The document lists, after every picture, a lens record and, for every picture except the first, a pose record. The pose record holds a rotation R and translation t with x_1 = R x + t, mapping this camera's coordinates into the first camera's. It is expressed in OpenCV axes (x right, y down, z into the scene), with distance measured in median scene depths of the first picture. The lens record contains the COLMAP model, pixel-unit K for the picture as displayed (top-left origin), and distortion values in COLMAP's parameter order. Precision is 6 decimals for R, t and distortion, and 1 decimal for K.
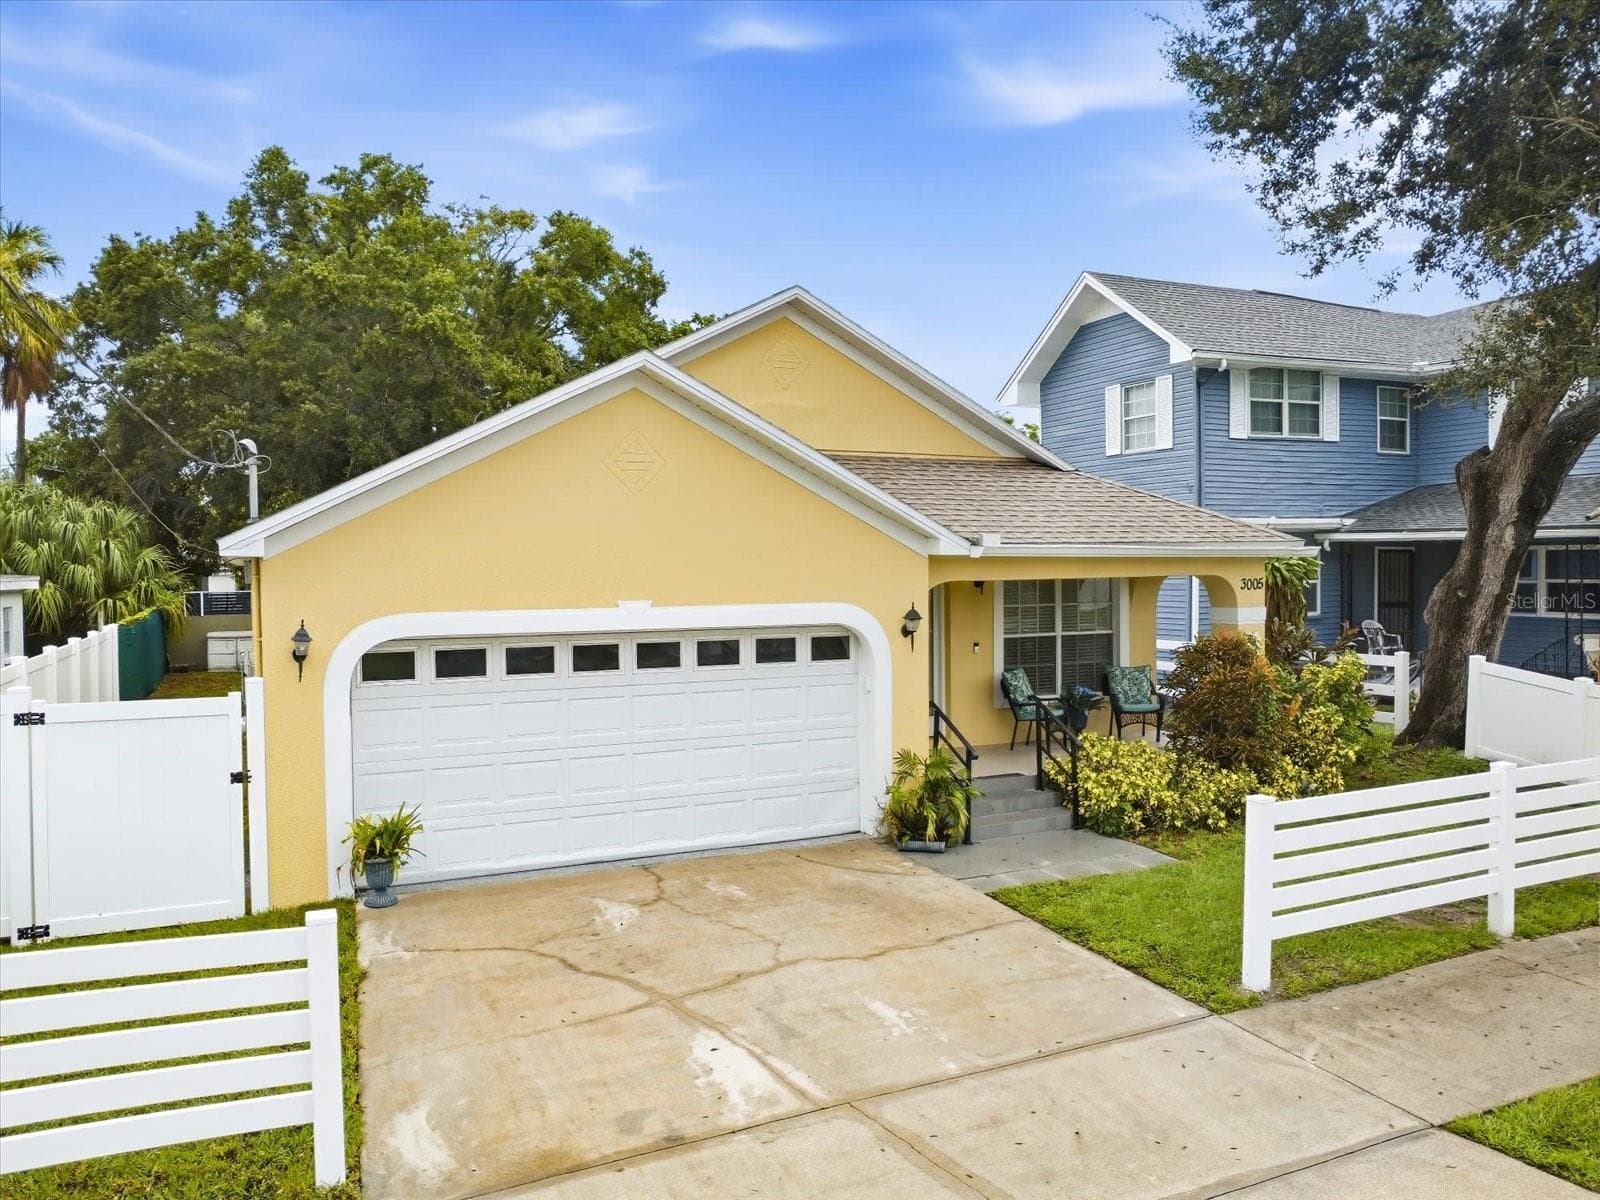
lens RADIAL K [[1166.0, 0, 793.5], [0, 1166.0, 595.0], [0, 0, 1]] dist [-0.035865, 0.001372]
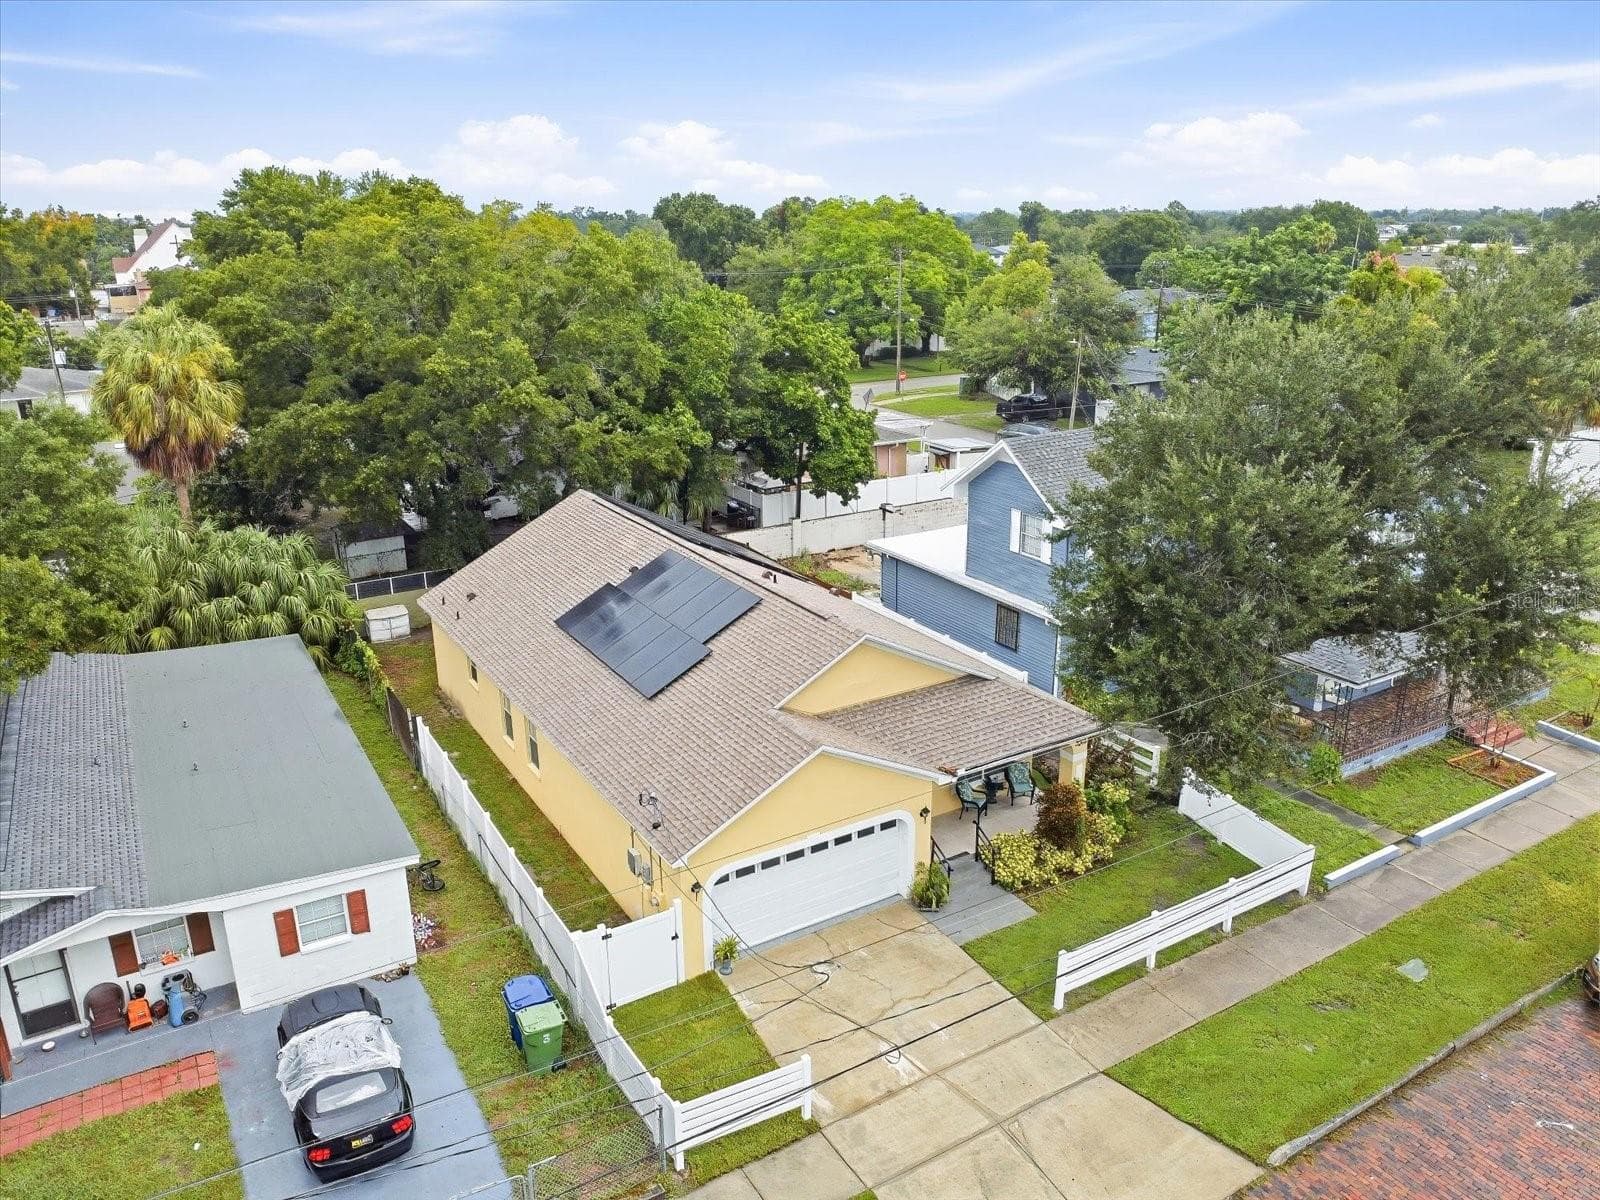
lens RADIAL K [[1166.0, 0, 793.5], [0, 1166.0, 595.0], [0, 0, 1]] dist [-0.035865, 0.001372]
pose [[0.994787, -0.035173, 0.095717, -0.319938], [0.006382, 0.958267, 0.285804, -0.935826], [-0.101775, -0.283703, 0.953496, -0.897011]]
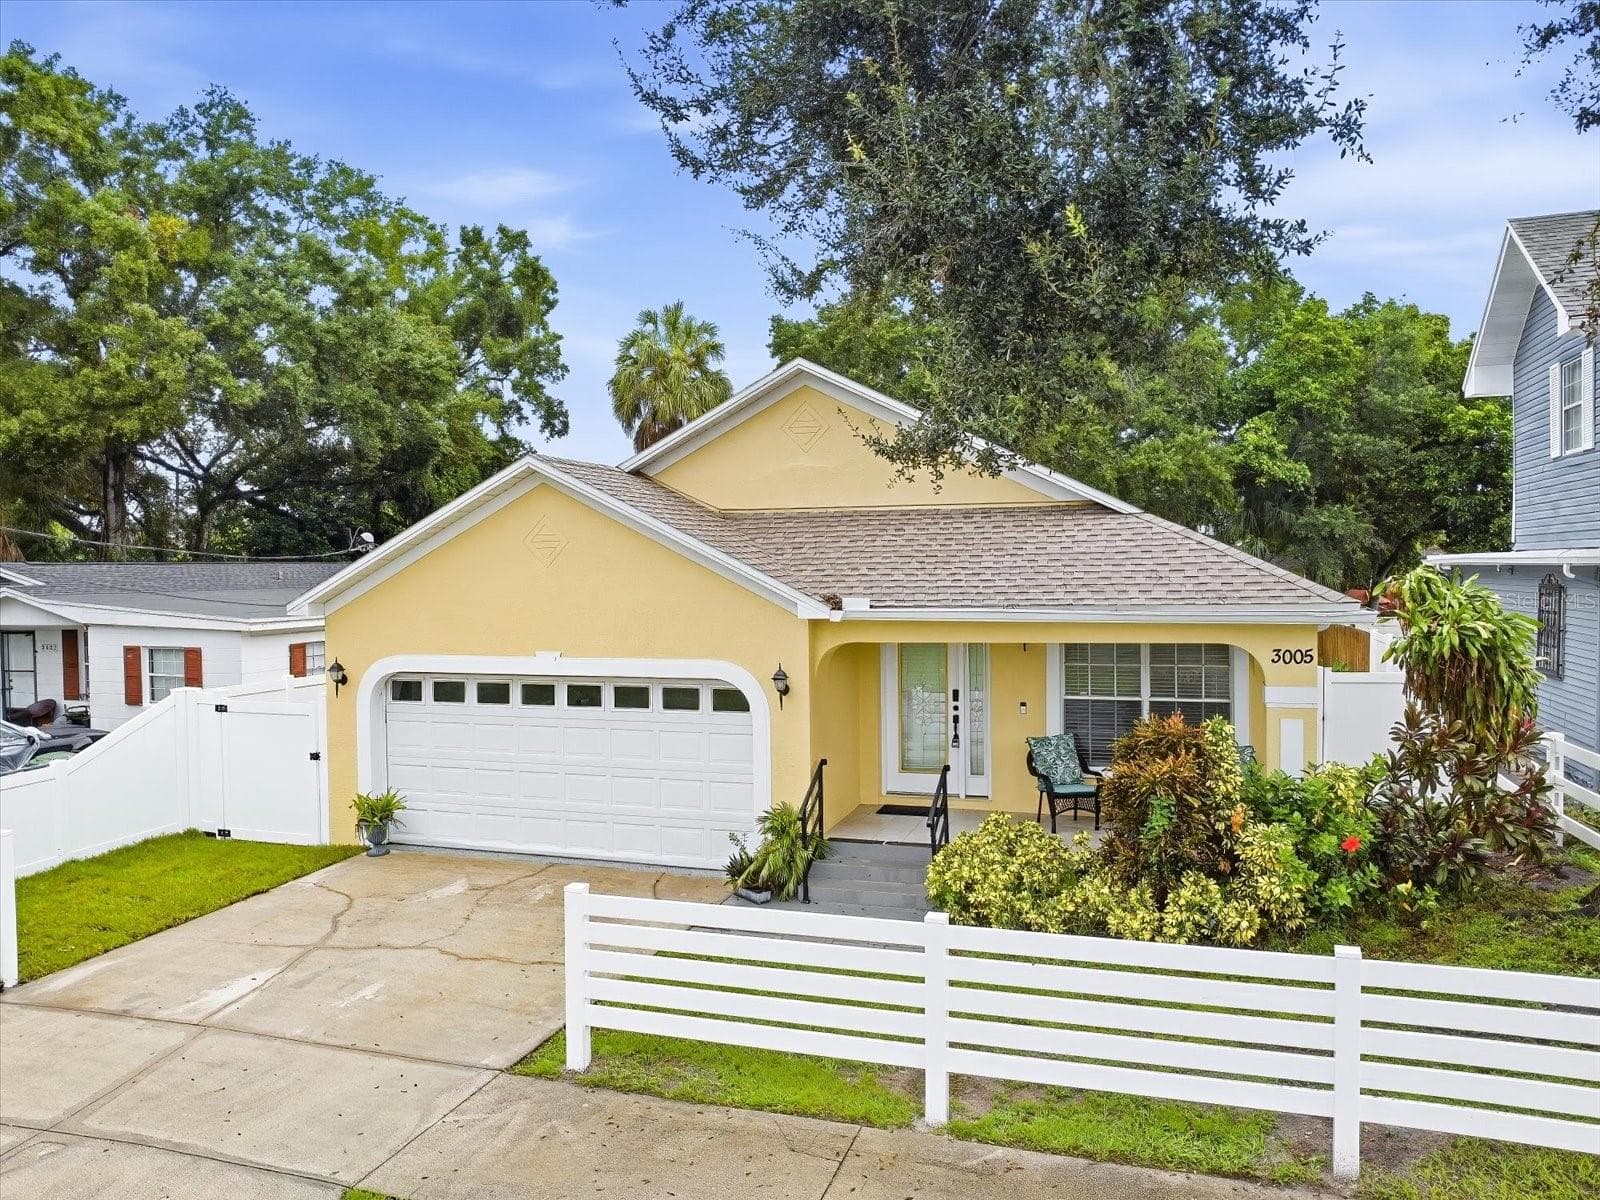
lens RADIAL K [[1166.0, 0, 793.5], [0, 1166.0, 595.0], [0, 0, 1]] dist [-0.035865, 0.001372]
pose [[0.727734, 0.018496, -0.685610, 0.769666], [-0.012651, 0.999828, 0.013544, -0.064561], [0.685742, -0.001183, 0.727843, 0.225872]]
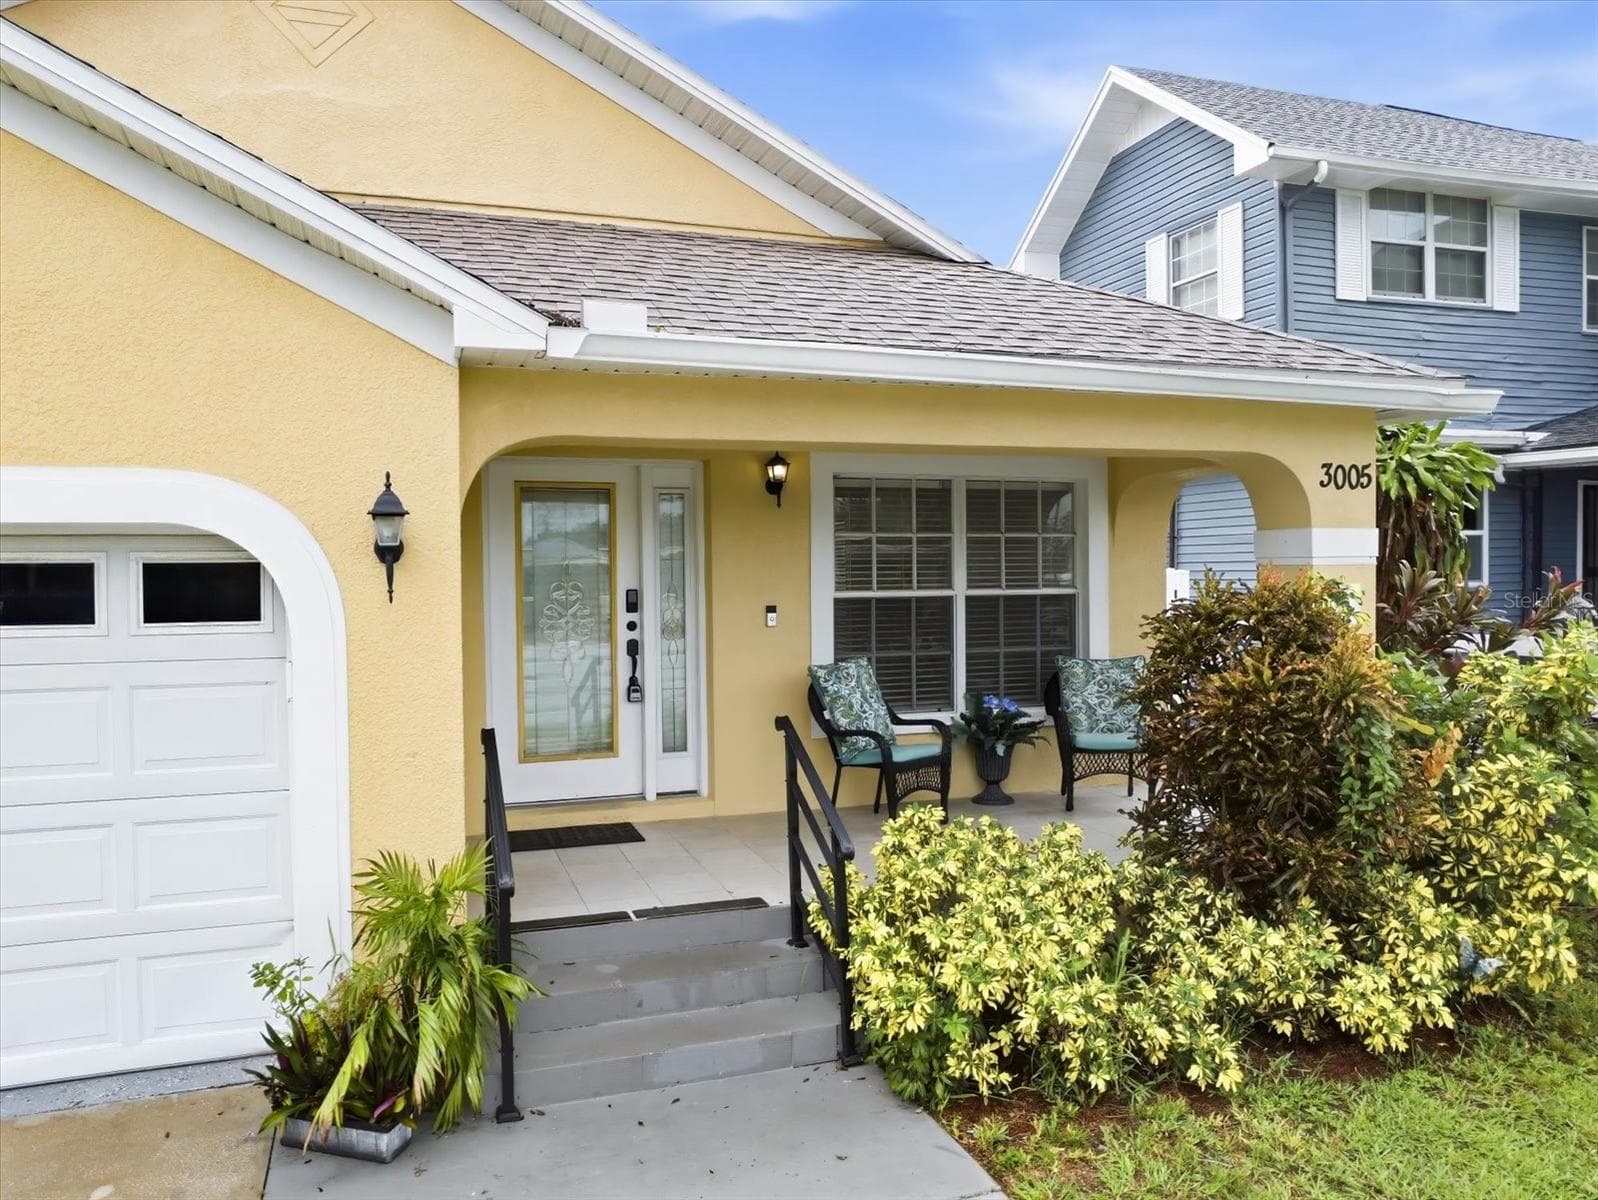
lens RADIAL K [[1164.6, 0, 792.6], [0, 1164.6, 595.0], [0, 0, 1]] dist [-0.035865, 0.001372]
pose [[0.994035, 0.002876, -0.109026, 0.256538], [-0.003055, 0.999994, -0.001476, 0.043100], [0.109021, 0.001801, 0.994038, 0.588346]]
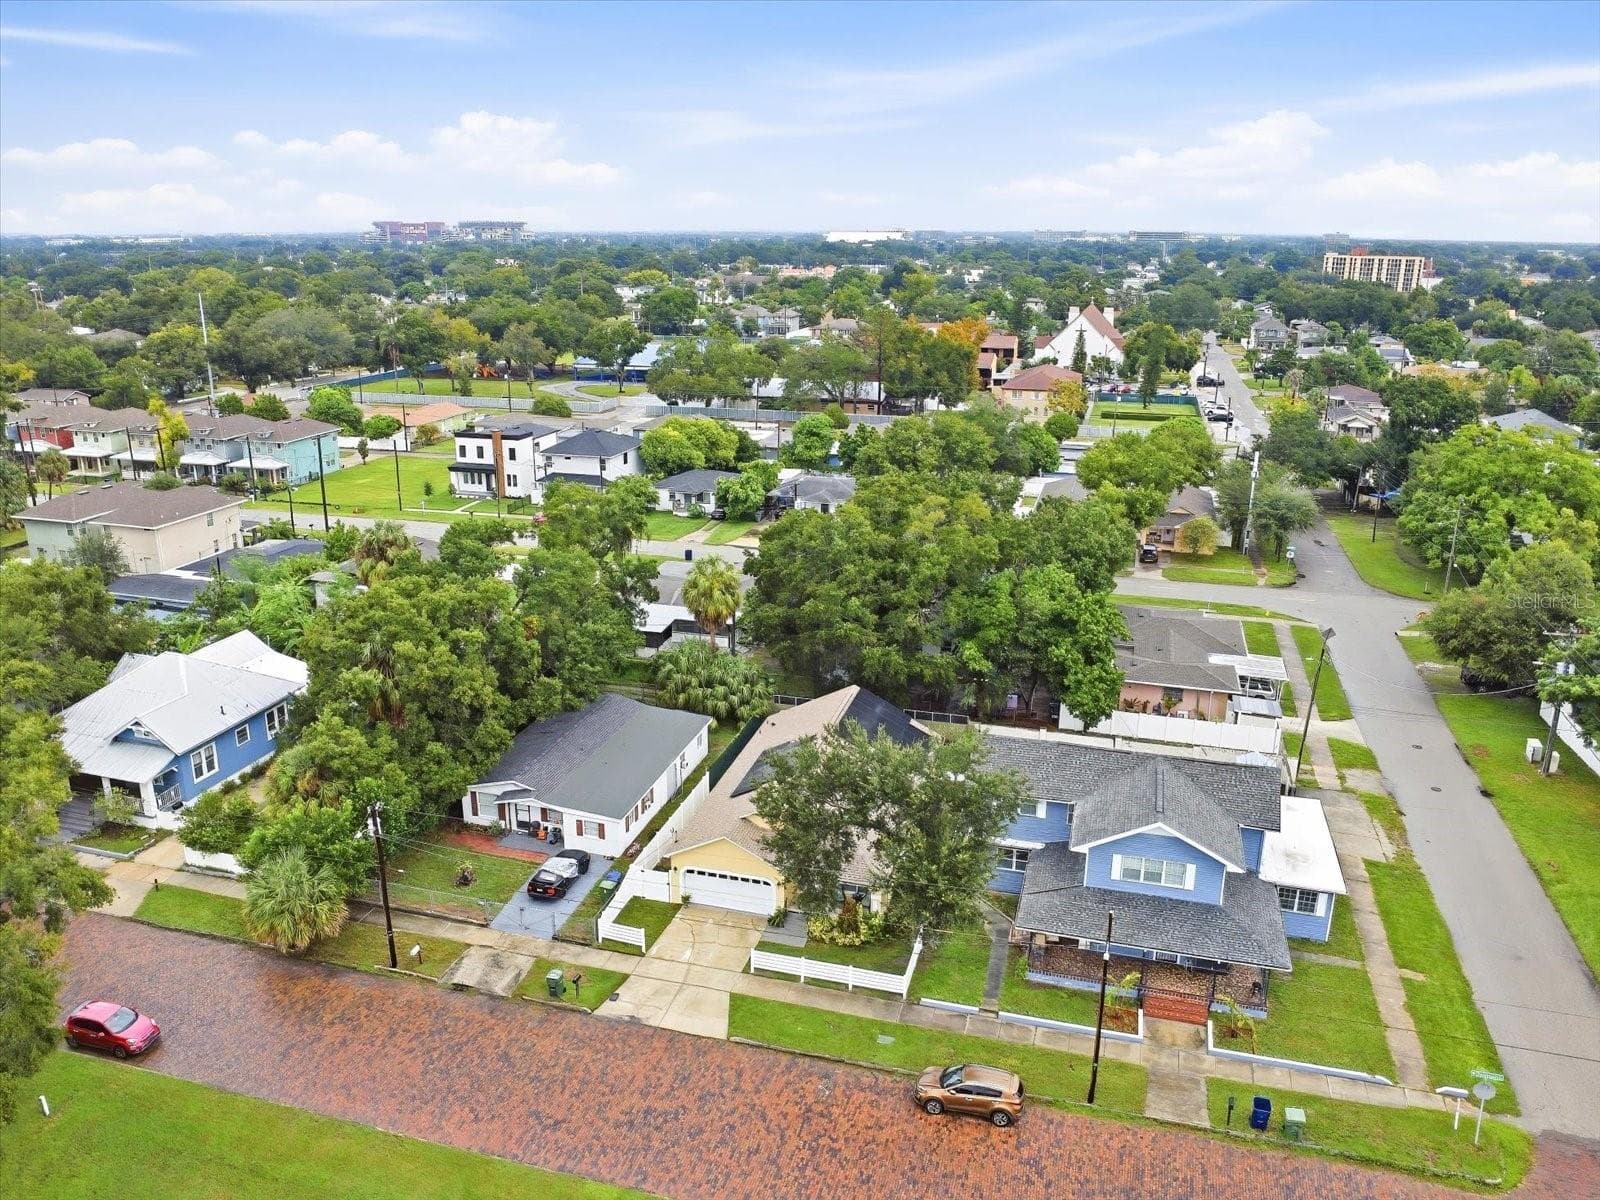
lens RADIAL K [[1166.0, 0, 793.5], [0, 1166.0, 595.0], [0, 0, 1]] dist [-0.035865, 0.001372]
pose [[0.757361, 0.204688, -0.620086, 2.860078], [-0.028589, 0.959085, 0.281672, -2.465348], [0.652370, -0.195600, 0.732226, -2.293316]]
